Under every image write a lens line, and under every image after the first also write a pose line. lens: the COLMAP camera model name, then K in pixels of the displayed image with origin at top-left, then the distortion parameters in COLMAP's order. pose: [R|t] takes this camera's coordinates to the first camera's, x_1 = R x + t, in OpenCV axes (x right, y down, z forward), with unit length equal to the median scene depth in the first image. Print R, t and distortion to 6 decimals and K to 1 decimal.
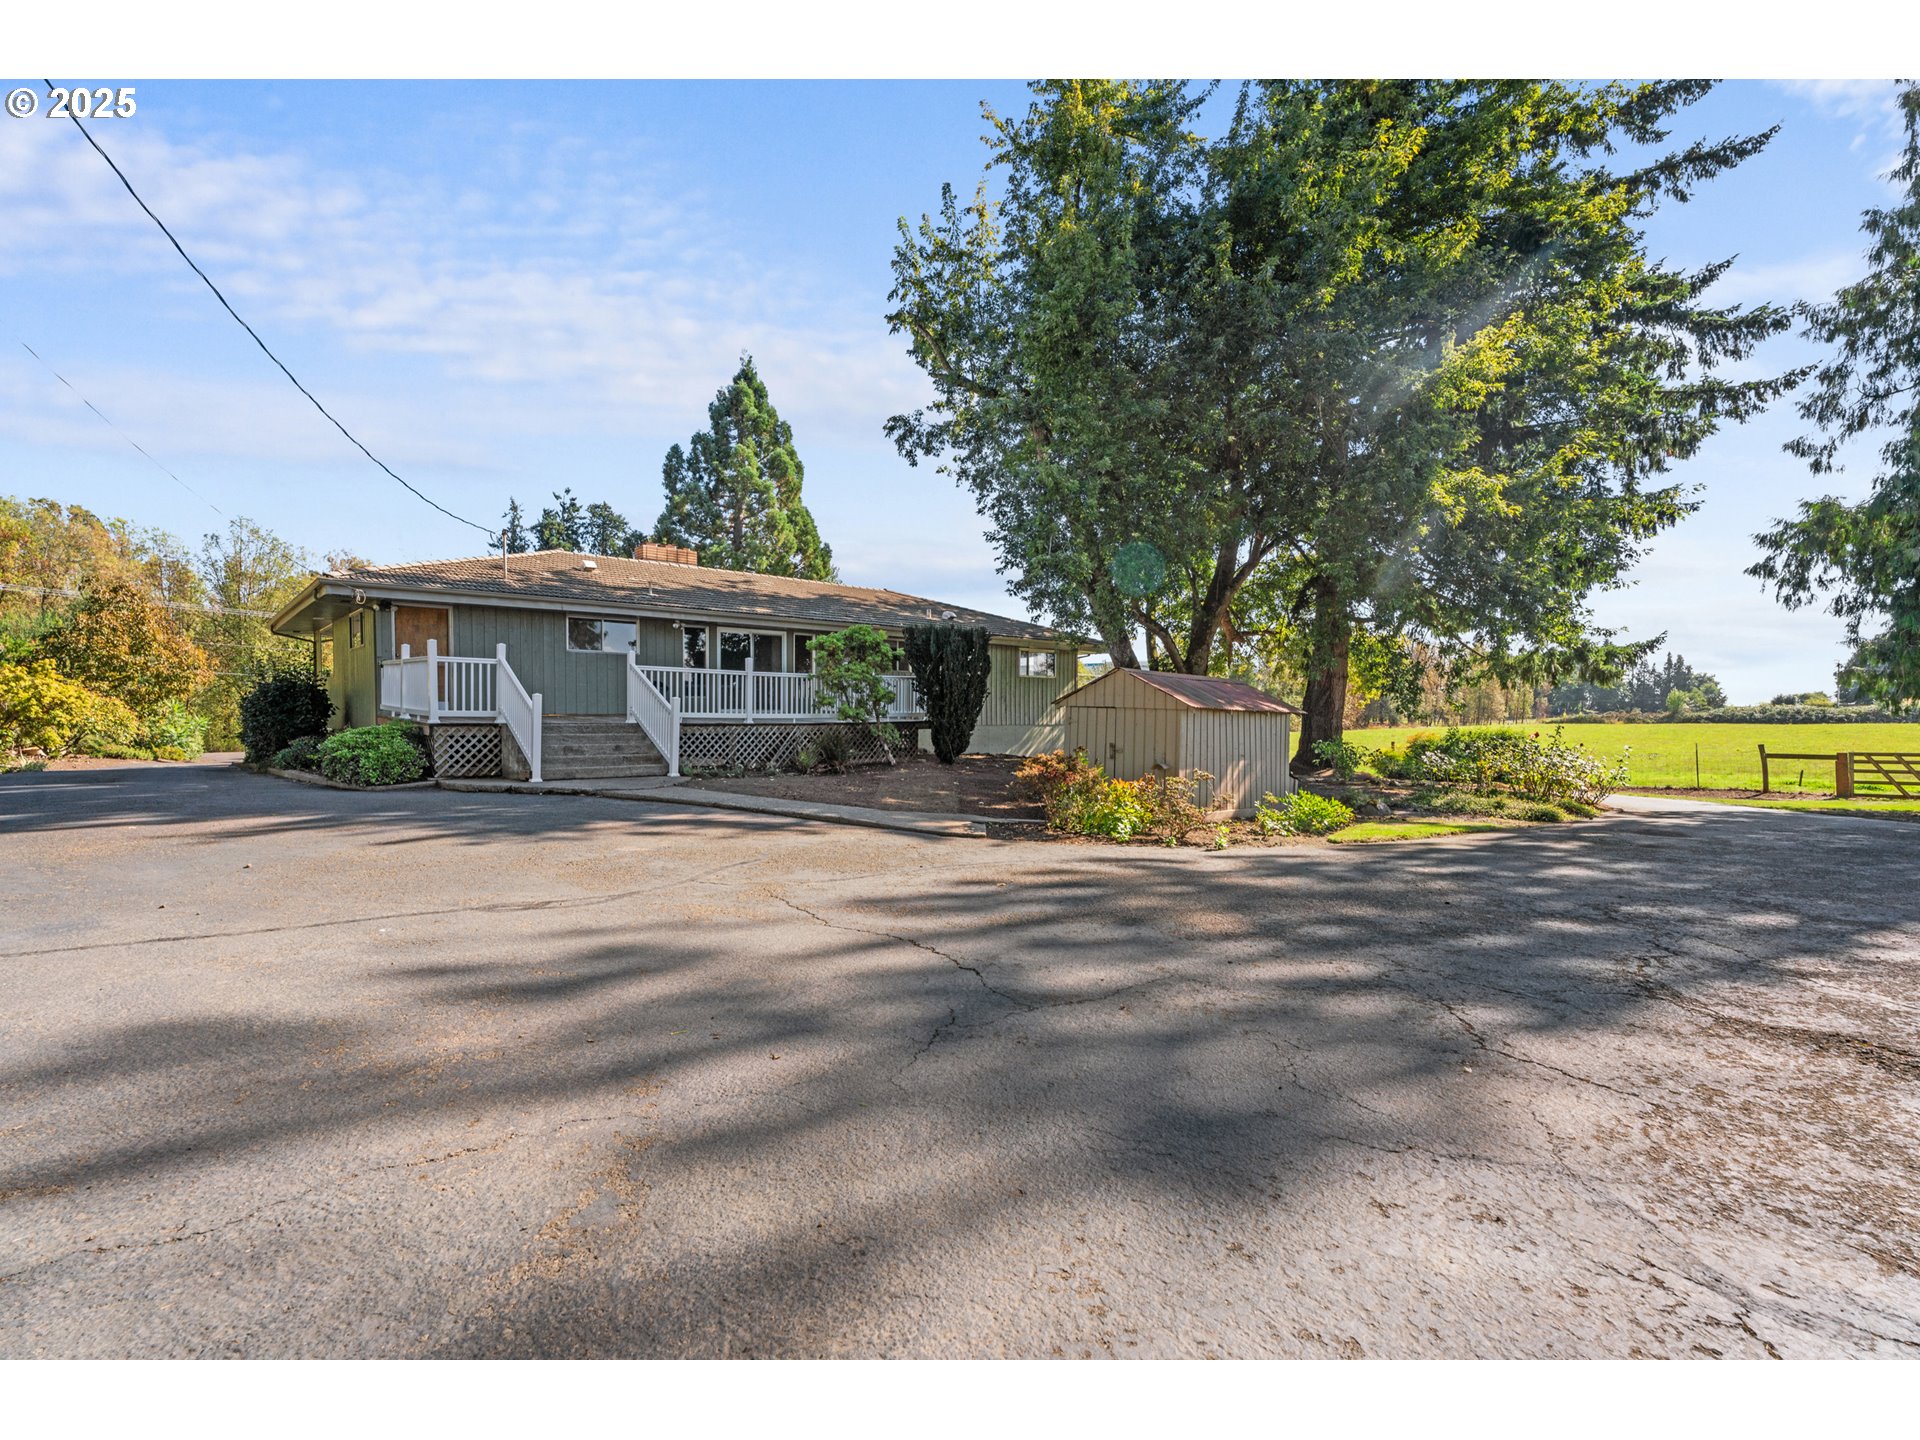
lens RADIAL K [[842.4, 0, 959.8], [0, 842.4, 734.2], [0, 0, 1]] dist [-0.000857, 0.000299]
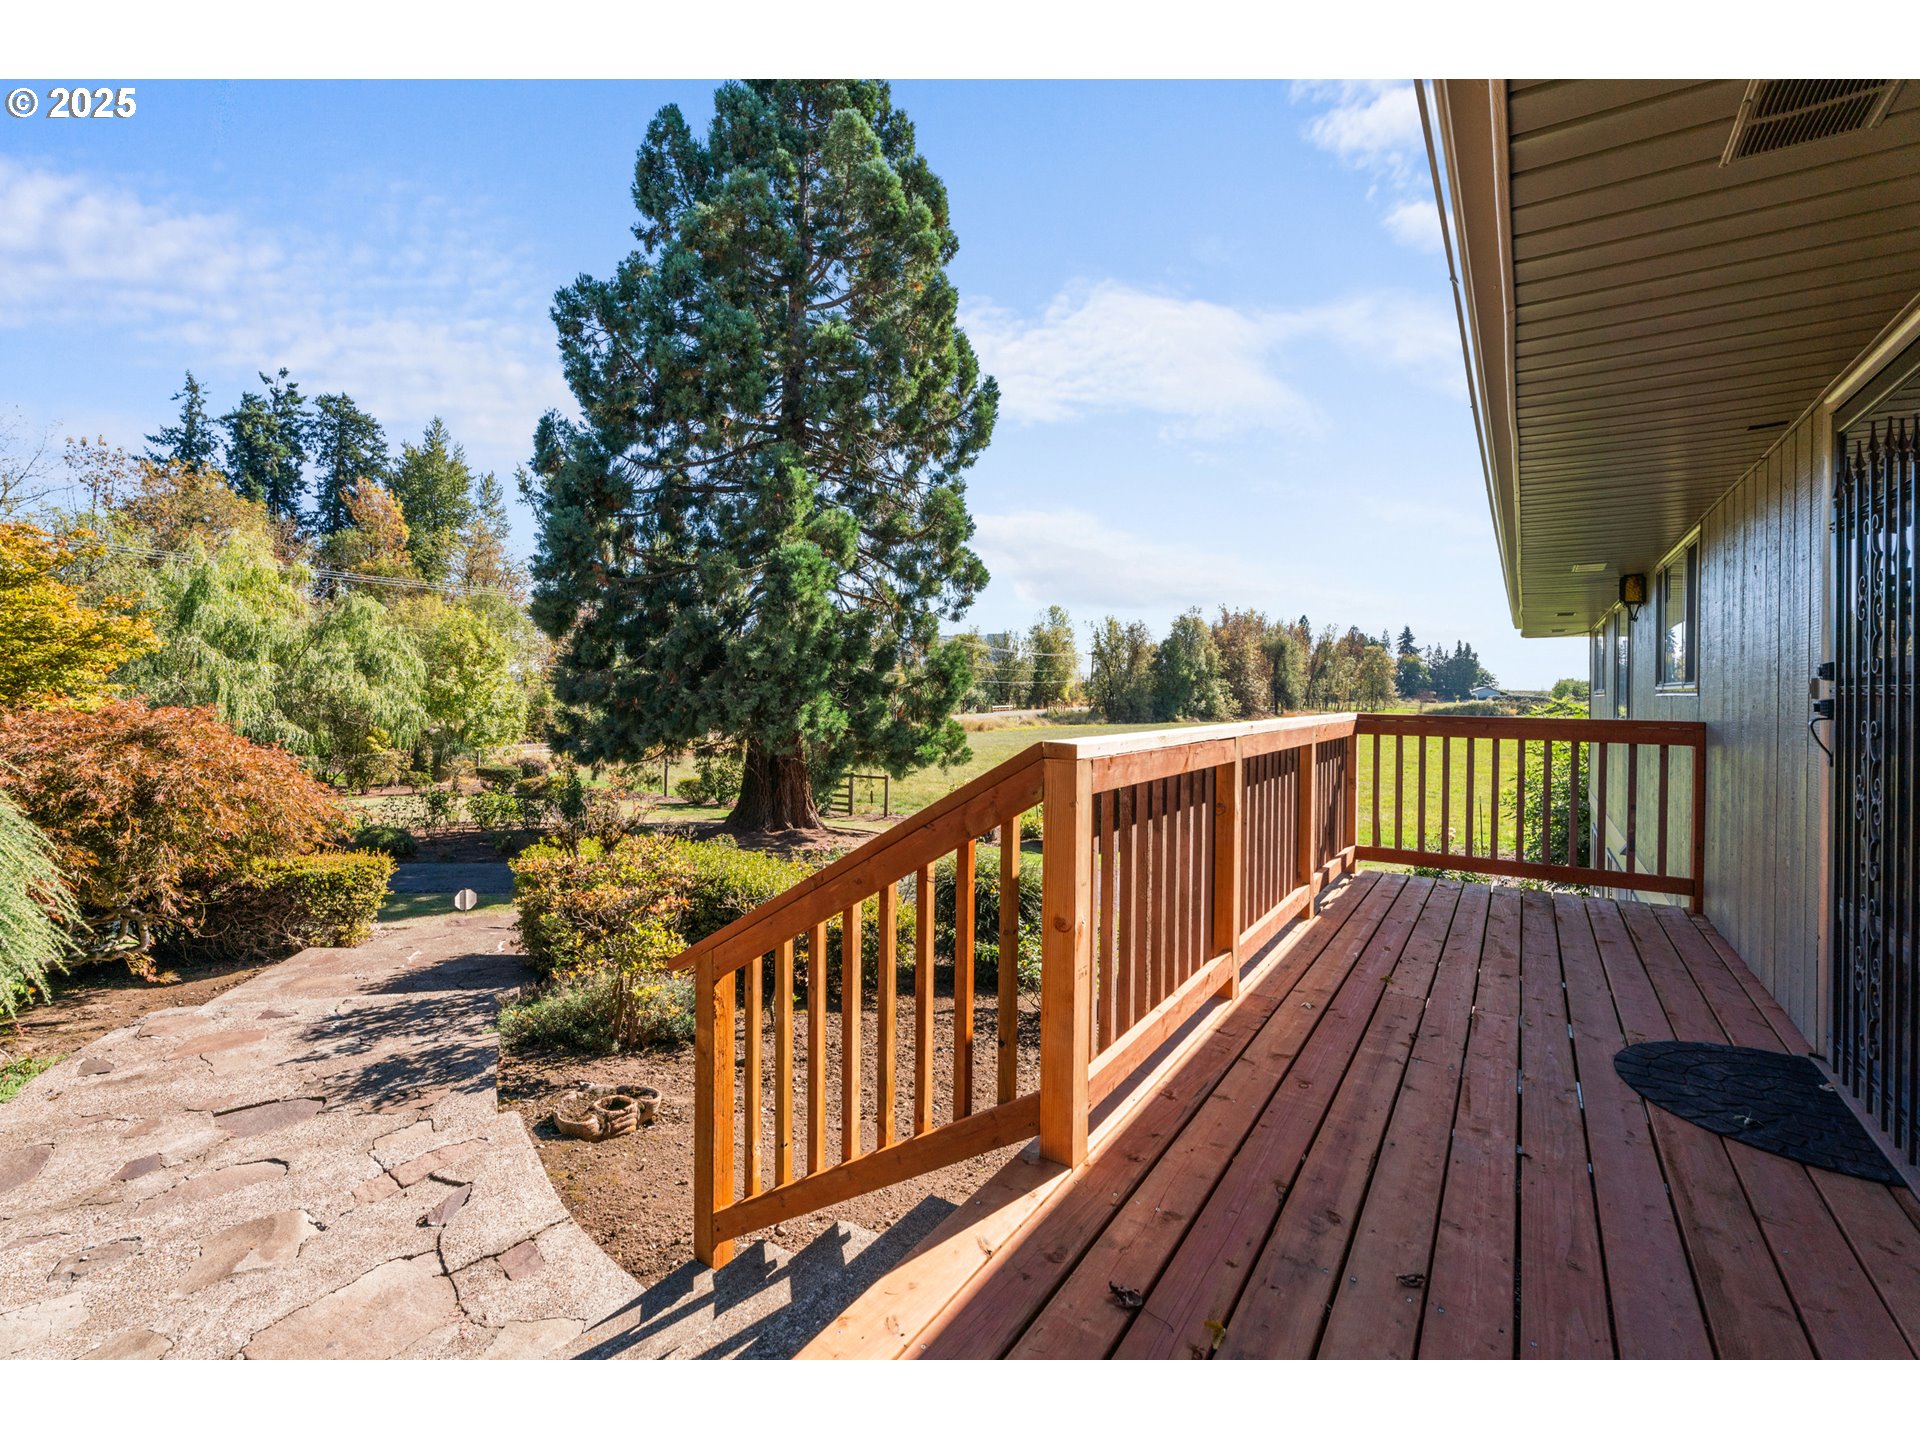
lens RADIAL K [[842.4, 0, 959.8], [0, 842.4, 734.2], [0, 0, 1]] dist [-0.000857, 0.000299]
pose [[0.965833, 0.022650, 0.258175, -0.091329], [-0.026434, 0.999588, 0.011195, -0.007413], [-0.257815, -0.017637, 0.966033, 0.162161]]
